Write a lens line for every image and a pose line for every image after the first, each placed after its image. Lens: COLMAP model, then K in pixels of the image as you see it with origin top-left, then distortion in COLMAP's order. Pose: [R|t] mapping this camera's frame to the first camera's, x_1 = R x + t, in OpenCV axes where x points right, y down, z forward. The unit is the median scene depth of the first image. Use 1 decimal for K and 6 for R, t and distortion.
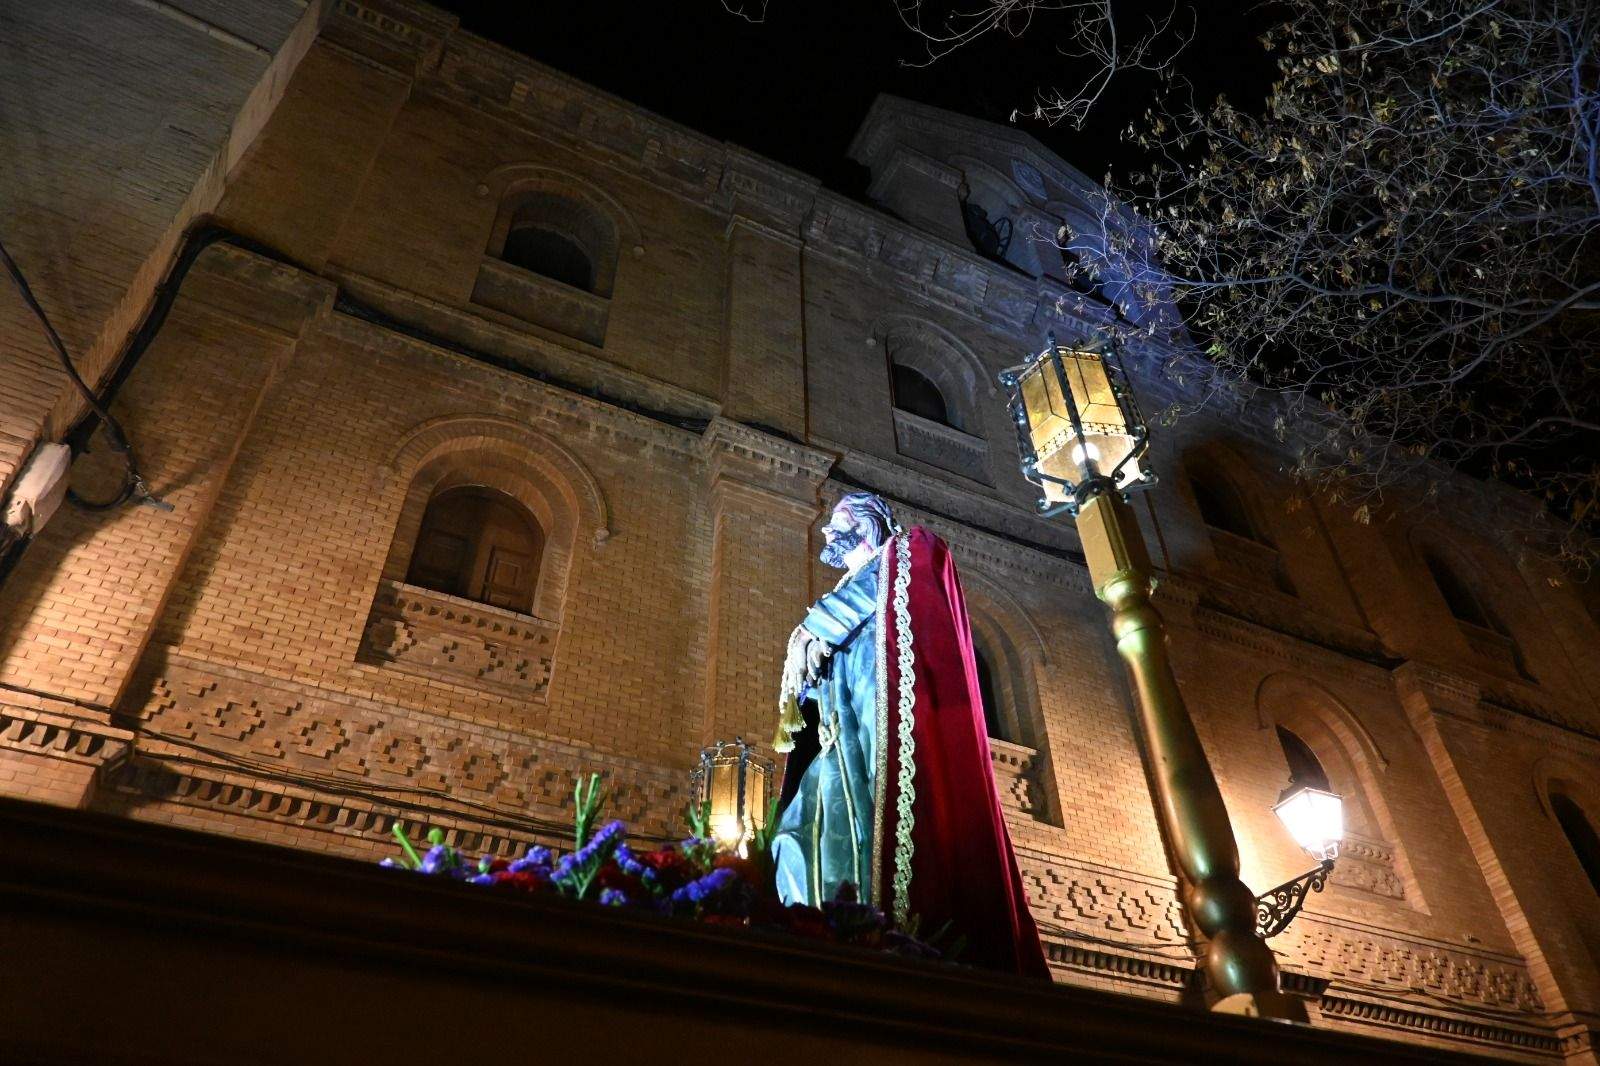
lens RADIAL K [[1080.6, 0, 800.0], [0, 1080.6, 537.1], [0, 0, 1]] dist [-0.002915, 0.000280]
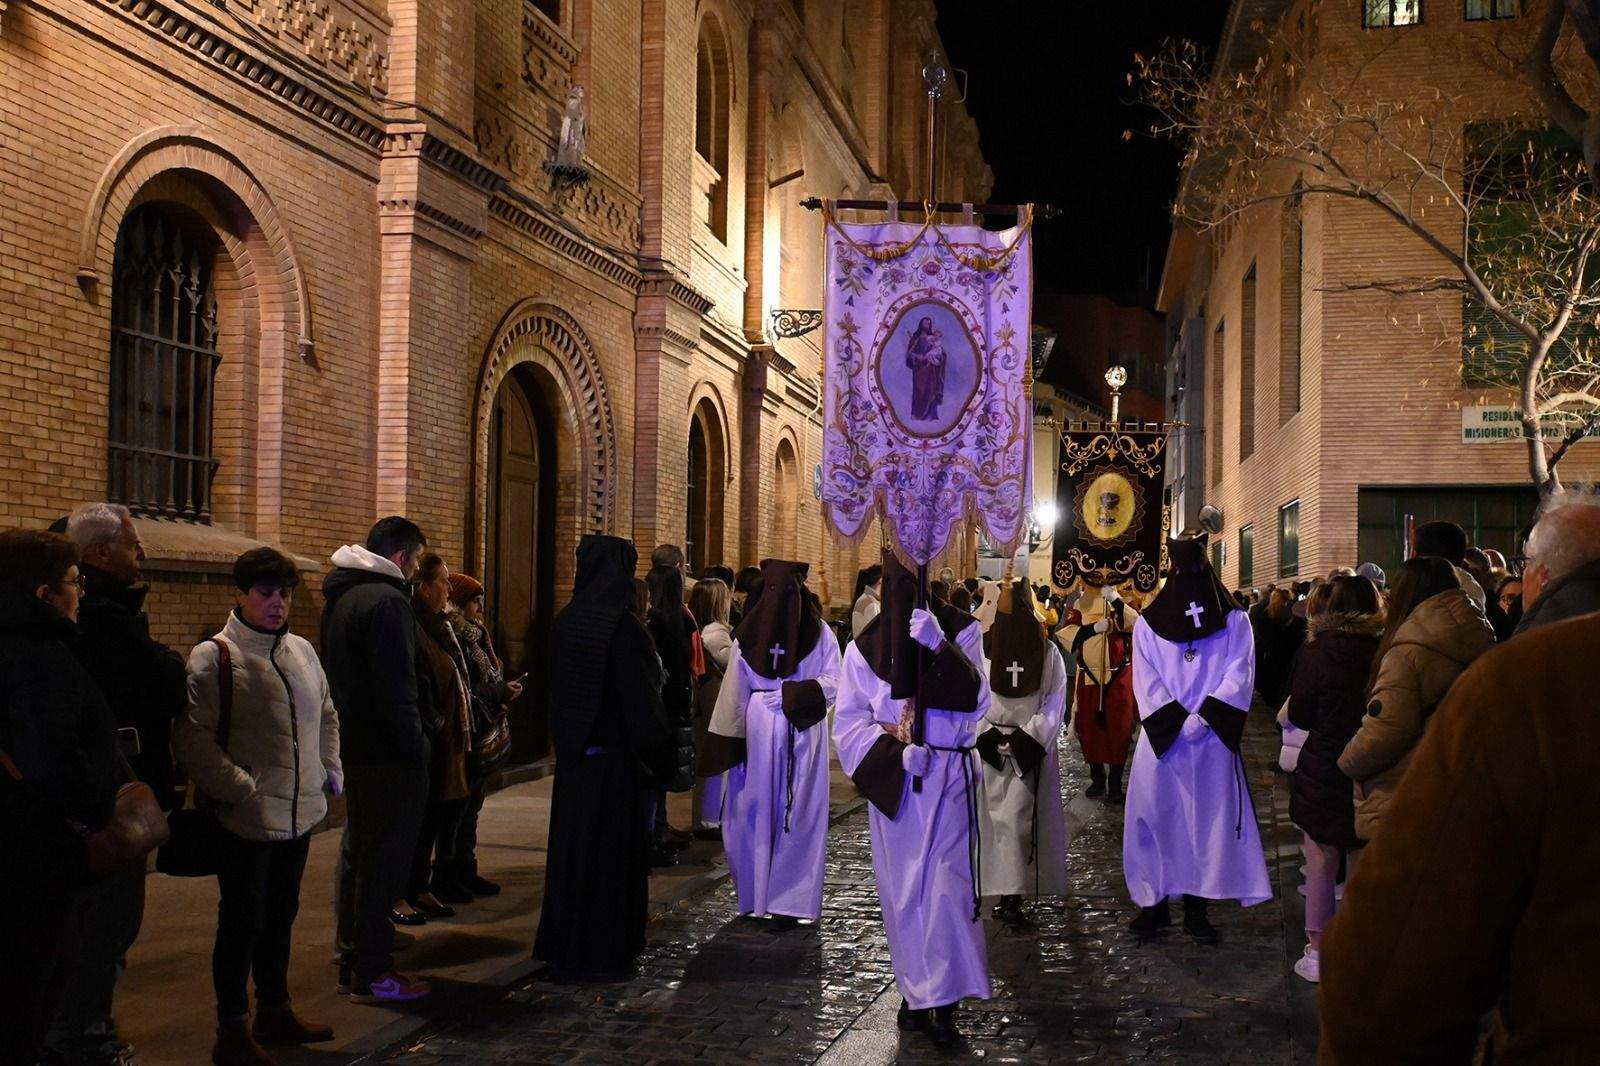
lens RADIAL K [[1568.7, 0, 914.7], [0, 1568.7, 621.3], [0, 0, 1]] dist [-0.018294, 0.000000]
pose [[0.623089, 0.032414, 0.781479, 0.130605], [-0.538031, 0.742957, 0.398168, 0.109110], [-0.567699, -0.668554, 0.480368, 0.097480]]
